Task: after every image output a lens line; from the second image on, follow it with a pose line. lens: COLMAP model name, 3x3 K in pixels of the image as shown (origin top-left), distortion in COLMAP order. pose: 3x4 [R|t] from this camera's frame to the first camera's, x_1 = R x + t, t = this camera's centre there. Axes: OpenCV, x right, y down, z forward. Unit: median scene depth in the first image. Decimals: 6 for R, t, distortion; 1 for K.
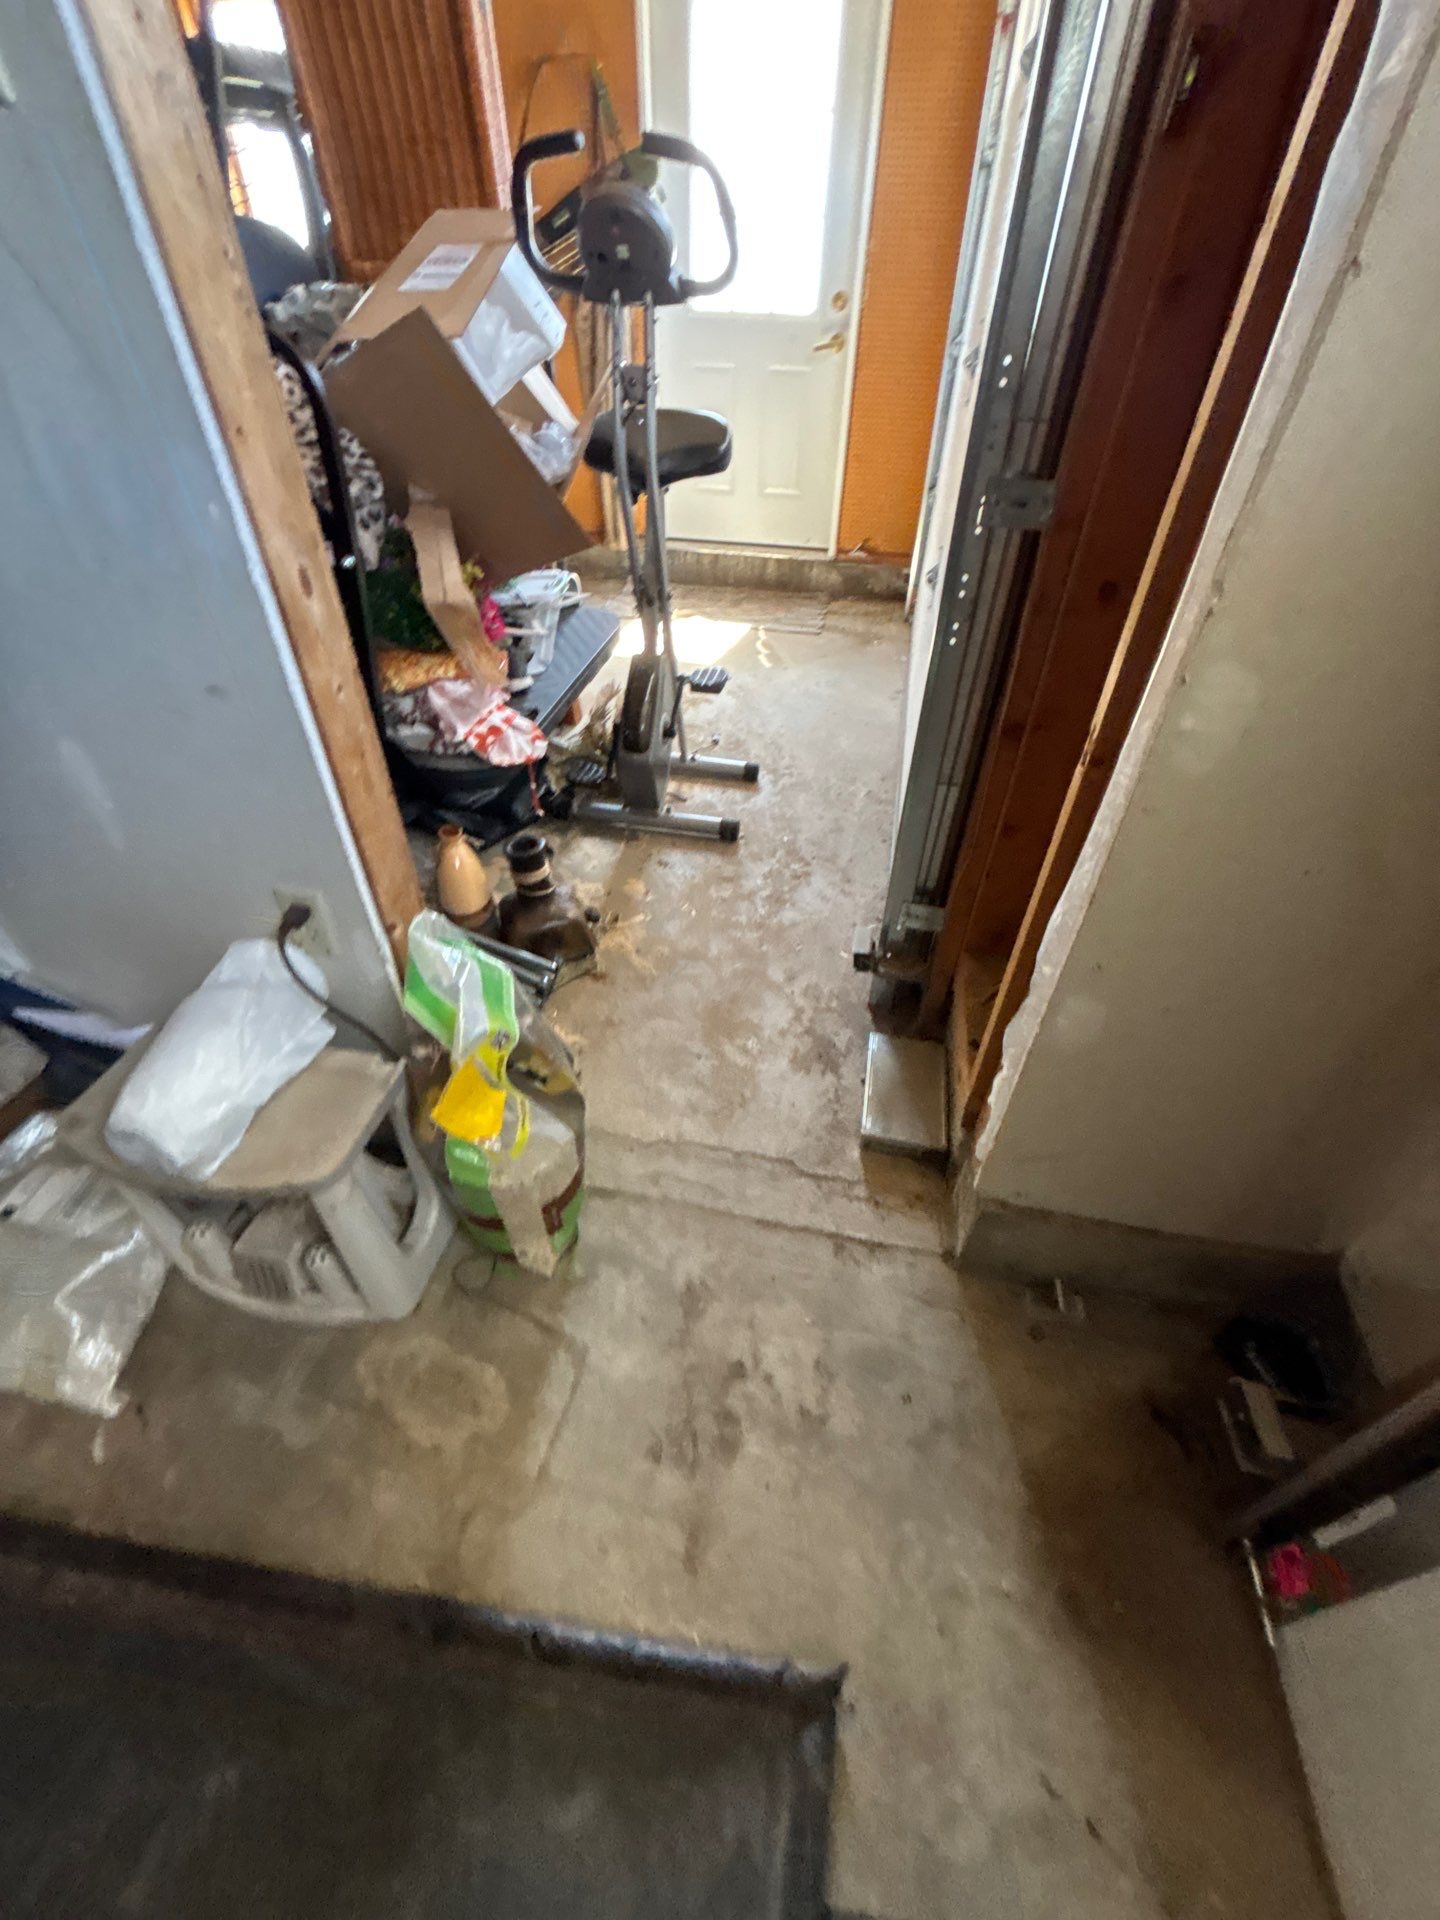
lens RADIAL K [[769.8, 0, 726.1], [0, 769.8, 949.2], [0, 0, 1]] dist [-0.002170, 0.001523]
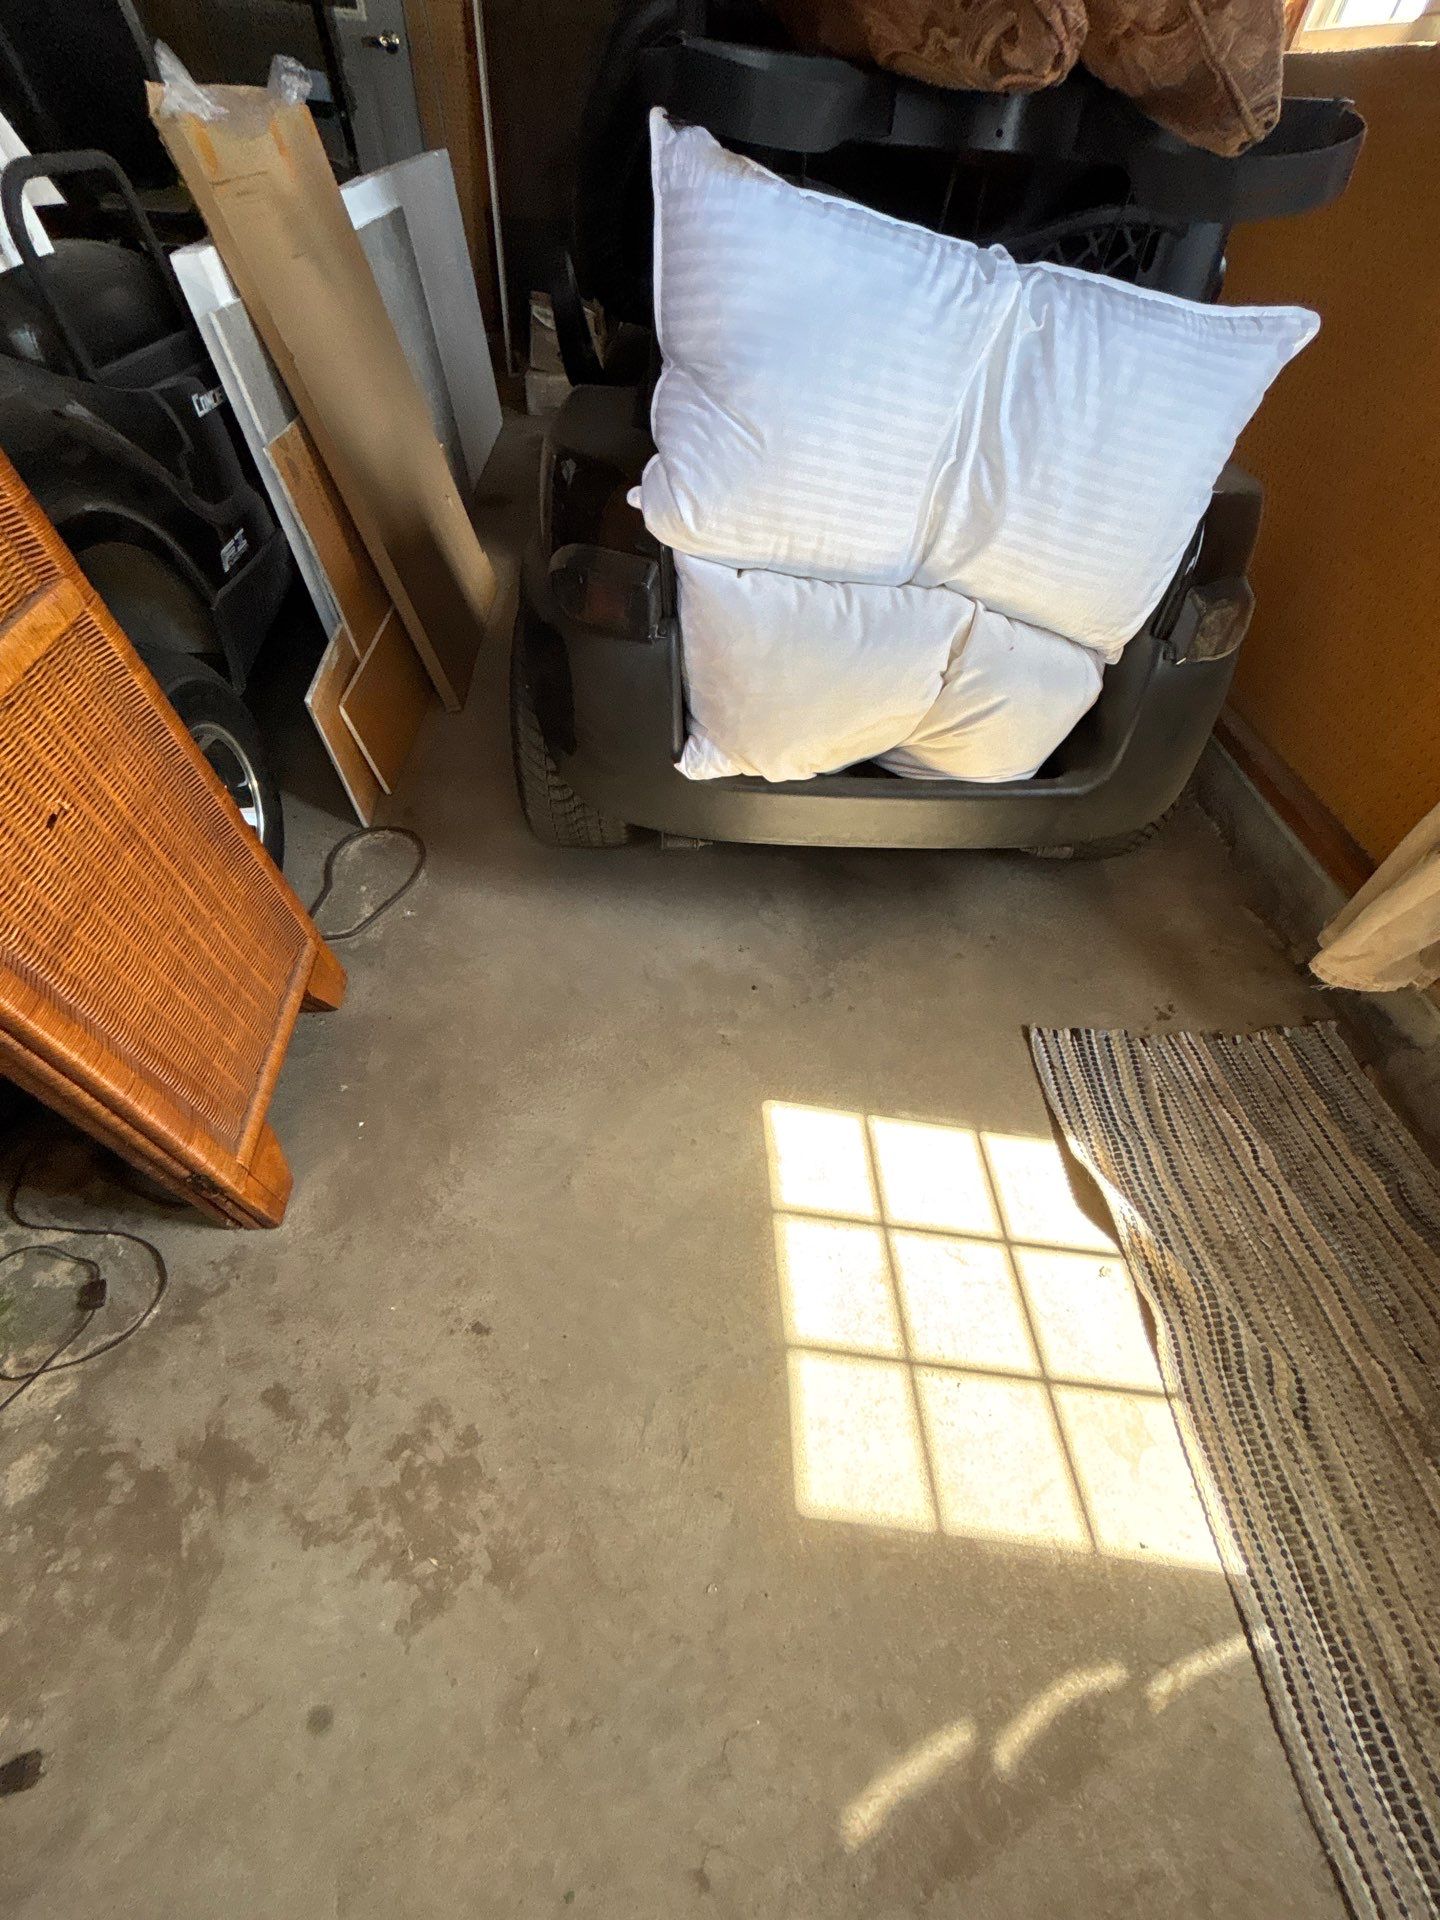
lens RADIAL K [[769.8, 0, 728.6], [0, 769.8, 960.1], [0, 0, 1]] dist [-0.002170, 0.001523]
pose [[0.238578, 0.721558, -0.649950, 0.020760], [-0.673367, 0.605170, 0.424671, -1.022326], [0.699755, 0.336338, 0.630253, 1.313374]]
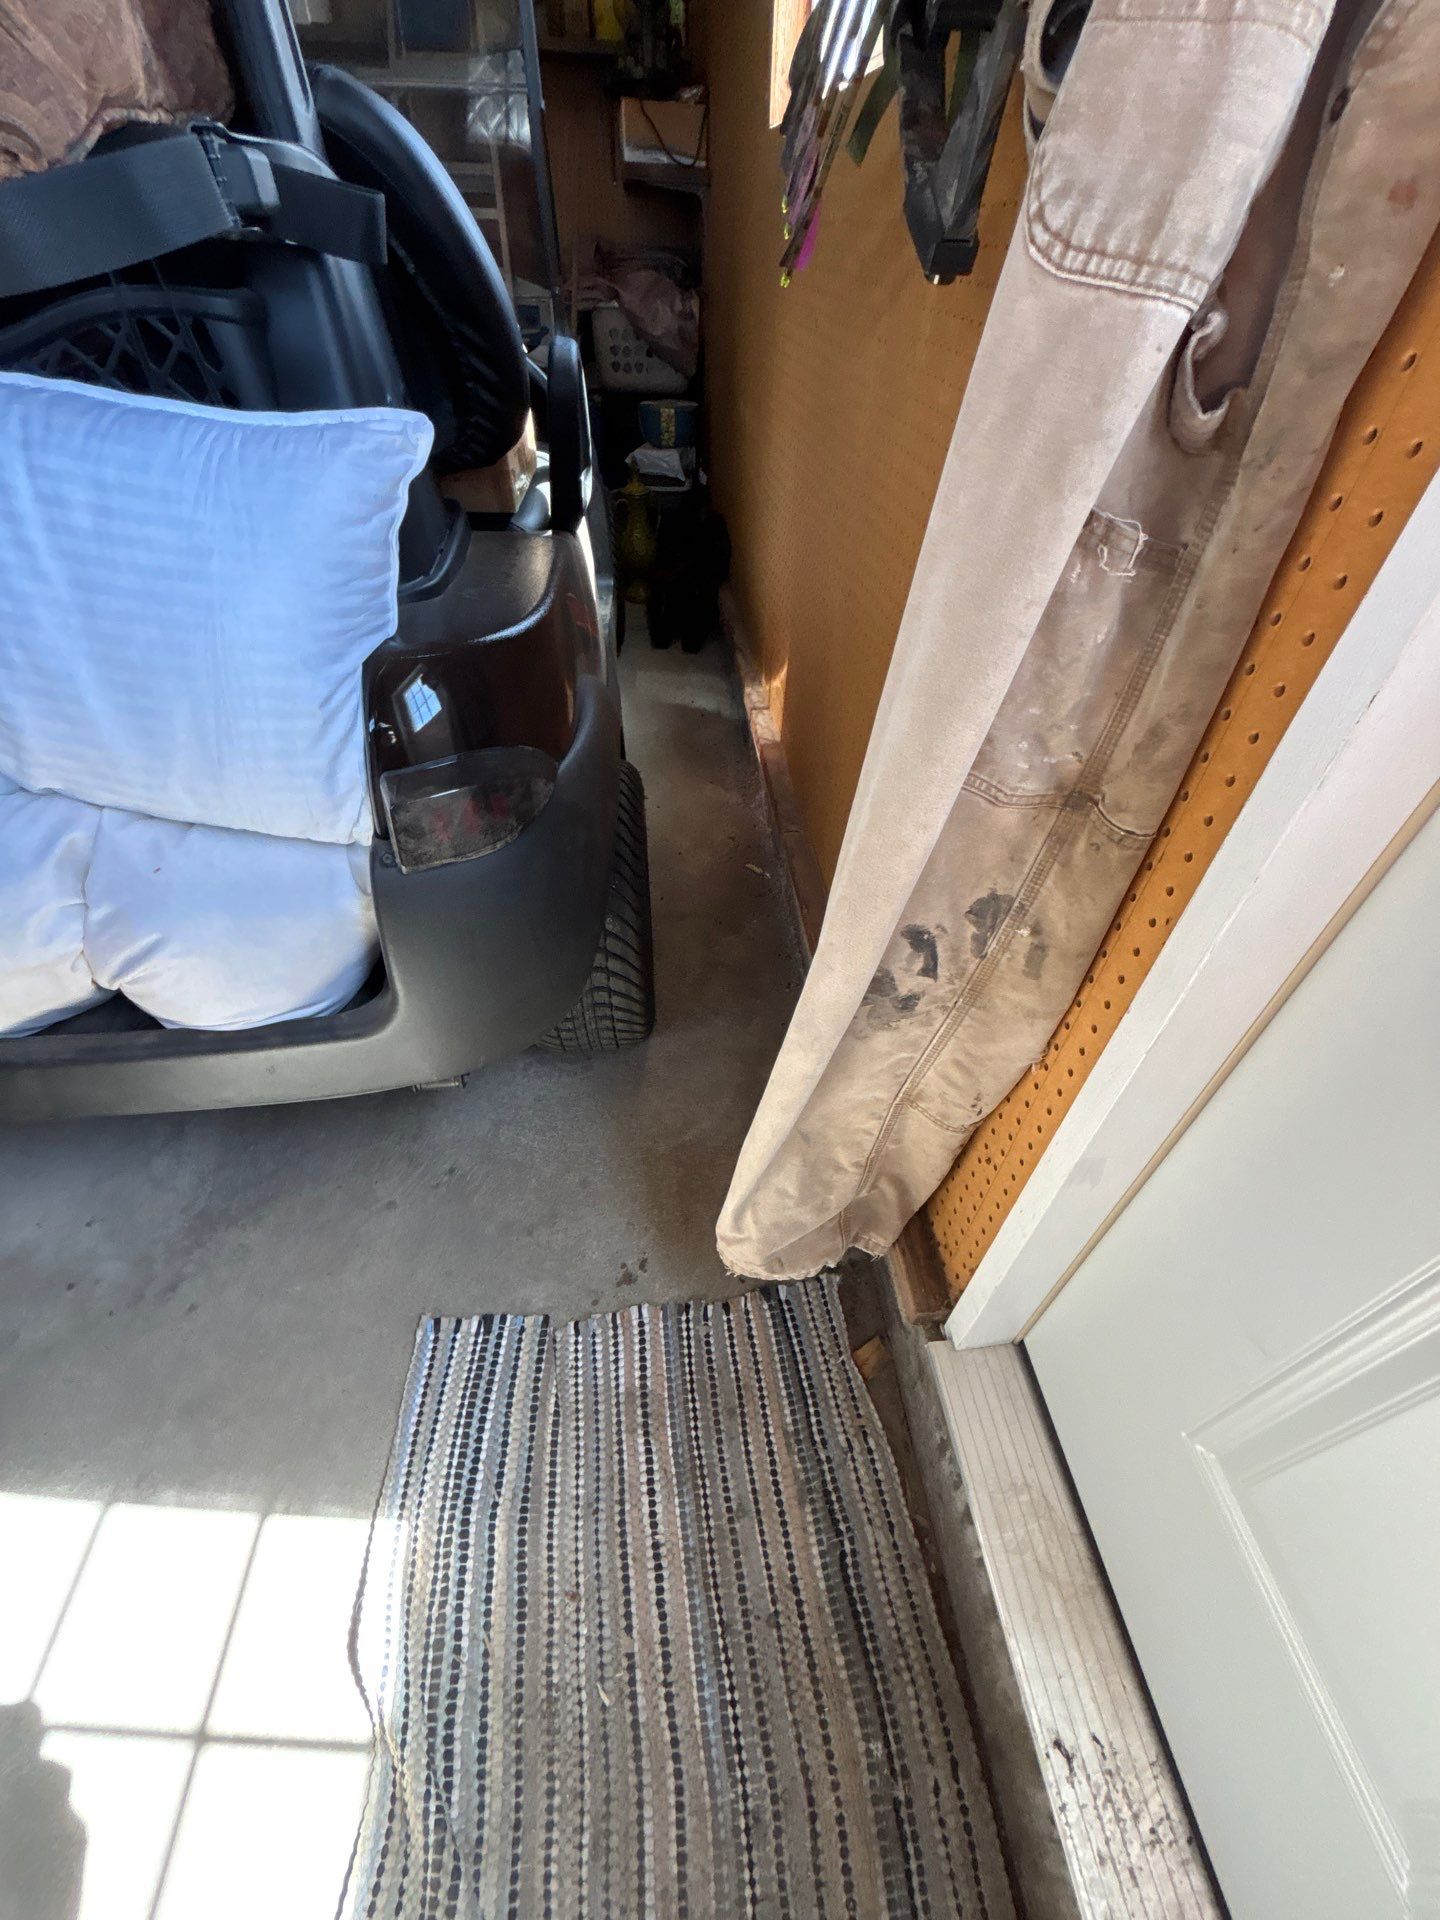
lens RADIAL K [[769.8, 0, 721.1], [0, 769.8, 964.3], [0, 0, 1]] dist [-0.002170, 0.001523]
pose [[0.298172, 0.653995, -0.695258, -0.061087], [-0.634302, 0.680060, 0.367669, -1.367768], [0.713270, 0.331375, 0.617605, 1.720409]]
